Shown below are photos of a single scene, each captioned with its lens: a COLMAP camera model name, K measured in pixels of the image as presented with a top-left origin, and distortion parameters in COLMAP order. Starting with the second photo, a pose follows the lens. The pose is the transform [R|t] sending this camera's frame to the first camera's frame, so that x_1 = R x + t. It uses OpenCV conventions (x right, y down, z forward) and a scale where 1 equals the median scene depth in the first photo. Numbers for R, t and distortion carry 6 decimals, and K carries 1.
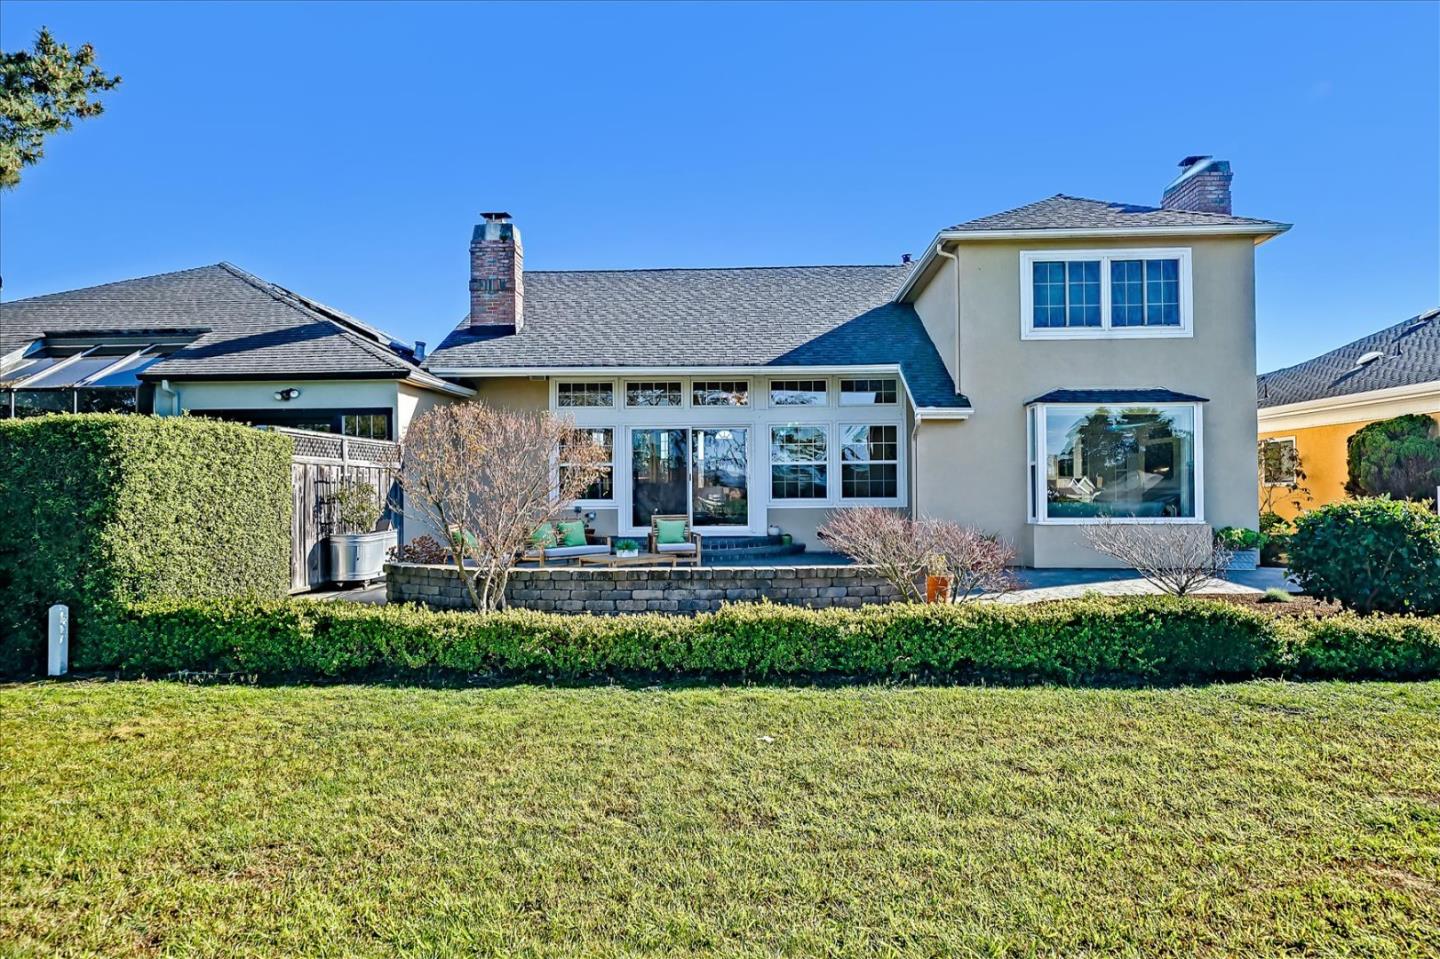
lens RADIAL K [[642.4, 0, 720.0], [0, 642.4, 479.5], [0, 0, 1]] dist [-0.002164, -0.000118]
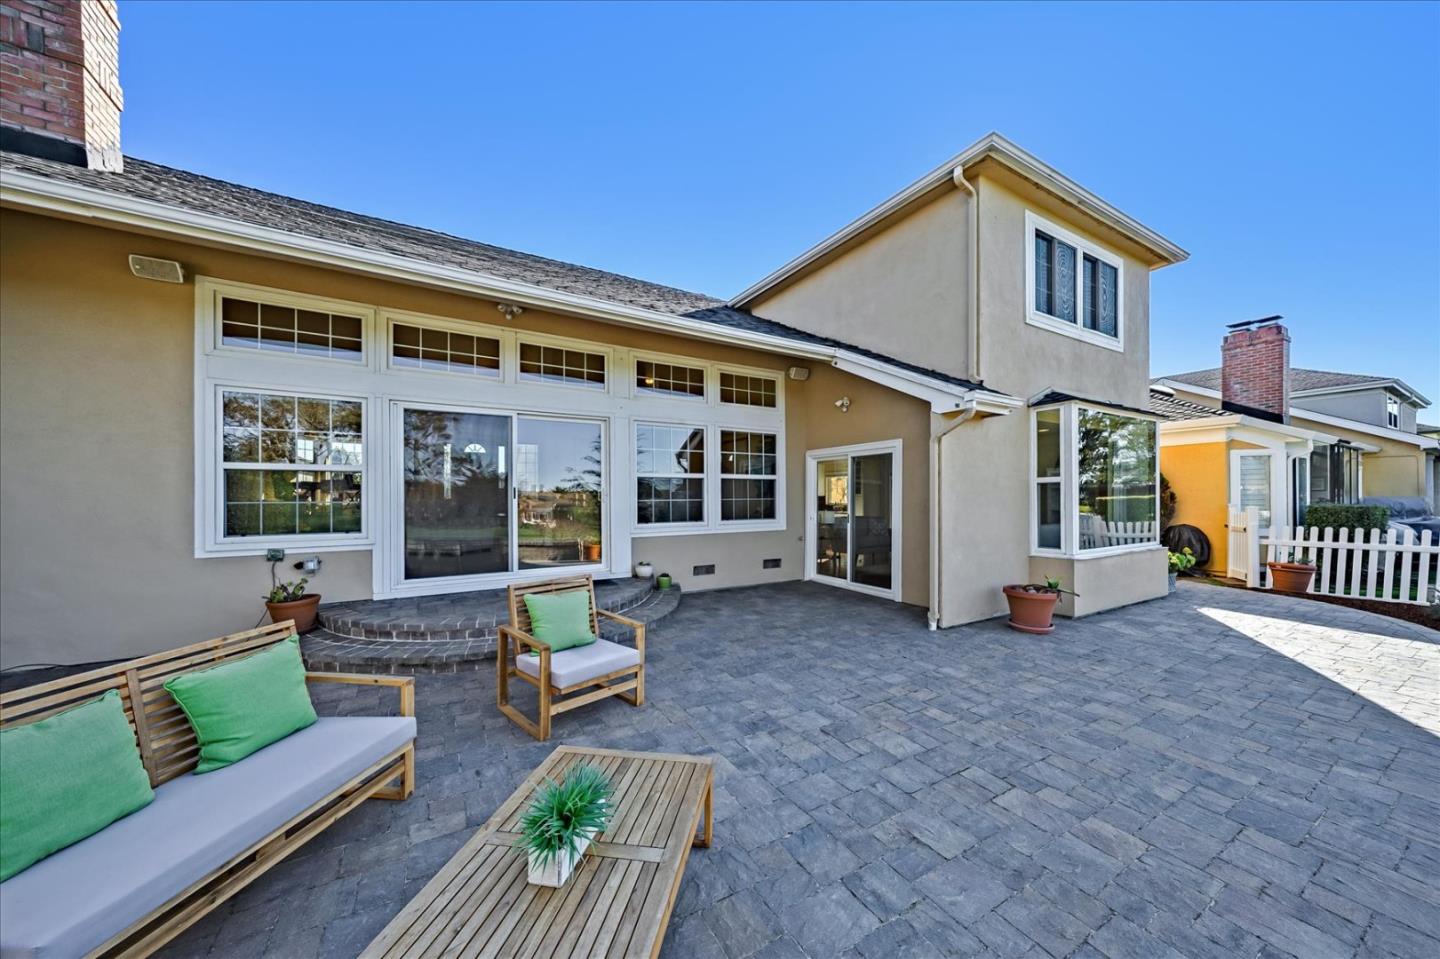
lens RADIAL K [[479.5, 0, 719.8], [0, 479.5, 495.1], [0, 0, 1]] dist [-0.001864, -0.000128]
pose [[0.864366, 0.003403, 0.502851, -0.108596], [-0.004522, 0.999989, 0.001007, -0.003407], [-0.502842, -0.003144, 0.864373, 0.496962]]
